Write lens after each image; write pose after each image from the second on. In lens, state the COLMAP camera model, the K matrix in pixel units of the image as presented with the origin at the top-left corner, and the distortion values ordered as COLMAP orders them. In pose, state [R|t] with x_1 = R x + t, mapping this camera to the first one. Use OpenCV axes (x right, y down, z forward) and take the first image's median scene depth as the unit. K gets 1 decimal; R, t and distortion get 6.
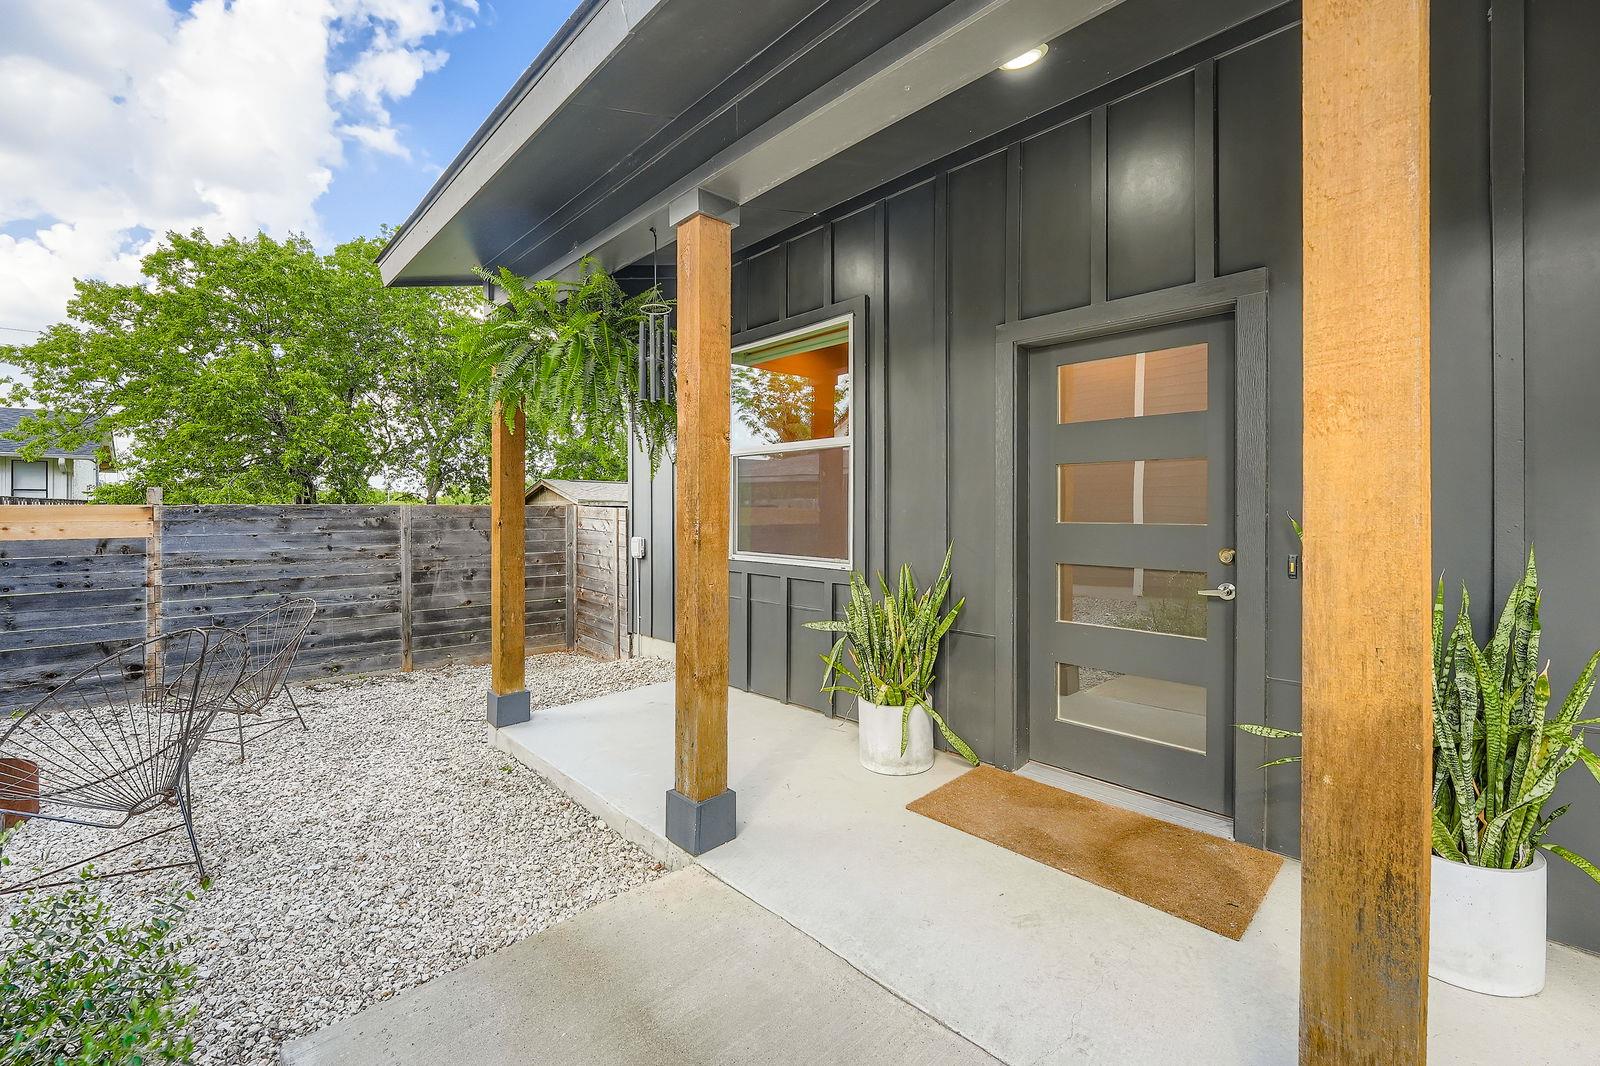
lens RADIAL K [[654.0, 0, 802.5], [0, 654.0, 521.0], [0, 0, 1]] dist [-0.005427, -0.001096]
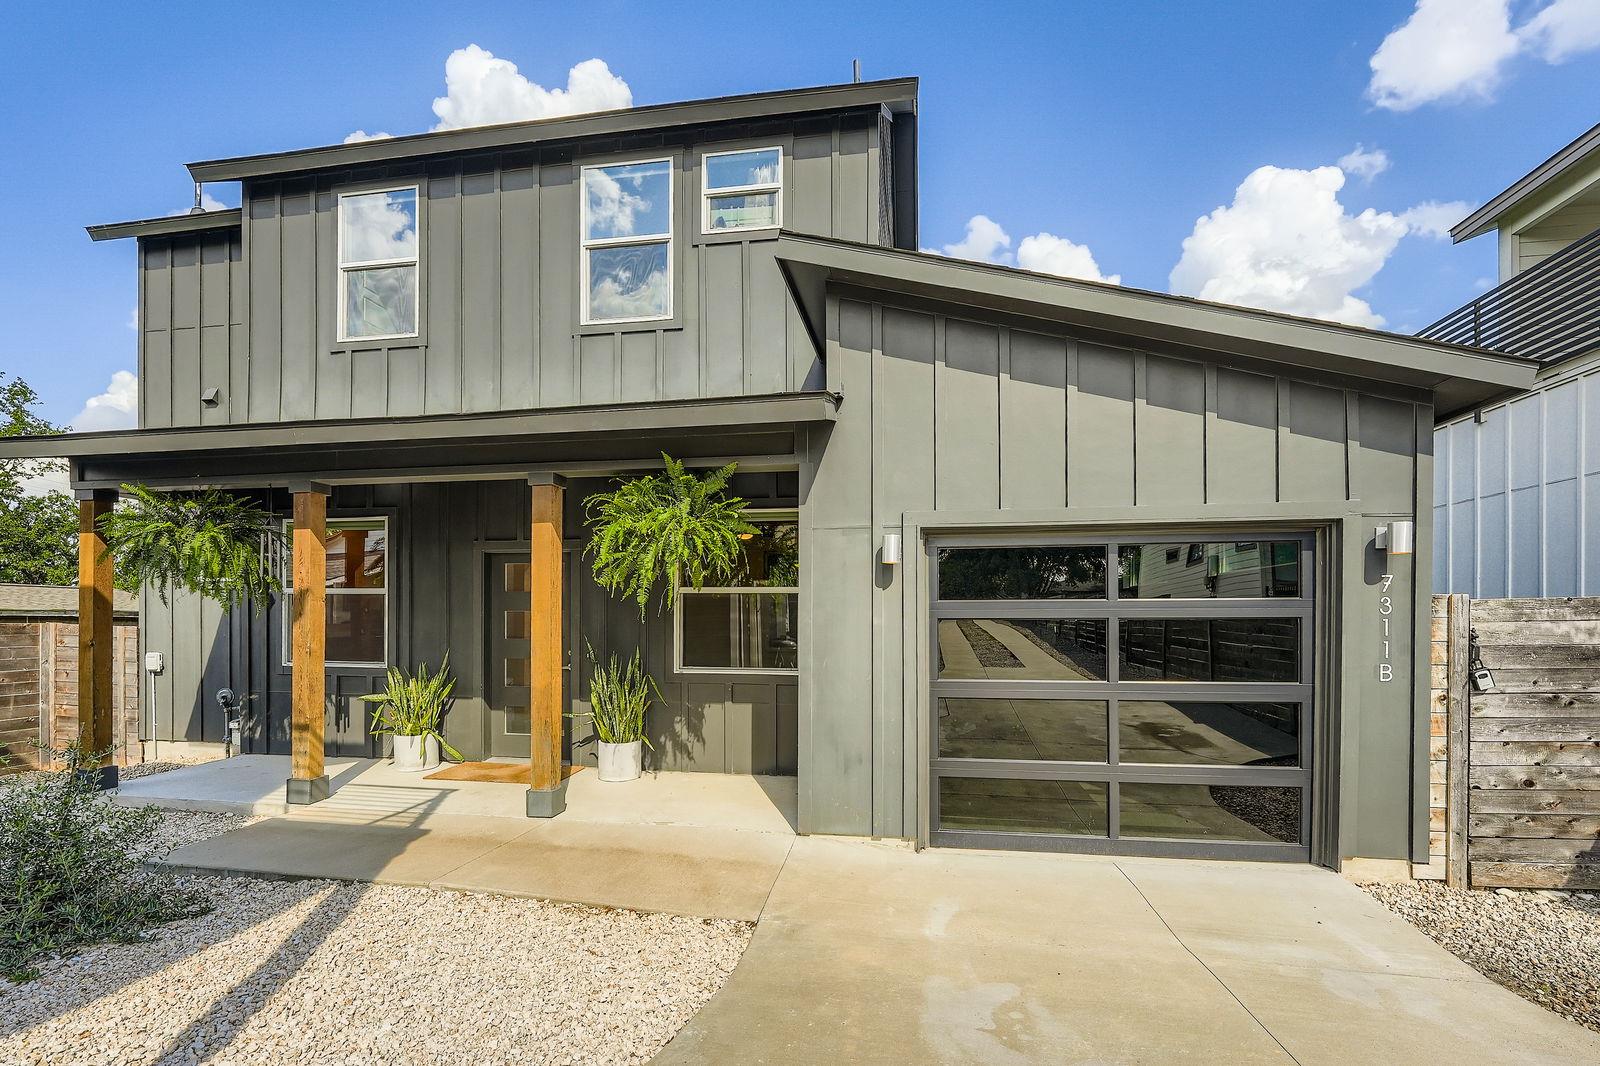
lens RADIAL K [[654.0, 0, 781.1], [0, 654.0, 620.6], [0, 0, 1]] dist [-0.005427, -0.001096]
pose [[0.788353, 0.004422, 0.615207, -0.190491], [0.004008, 0.999916, -0.012323, -0.026568], [-0.615210, 0.012181, 0.788269, -1.145491]]
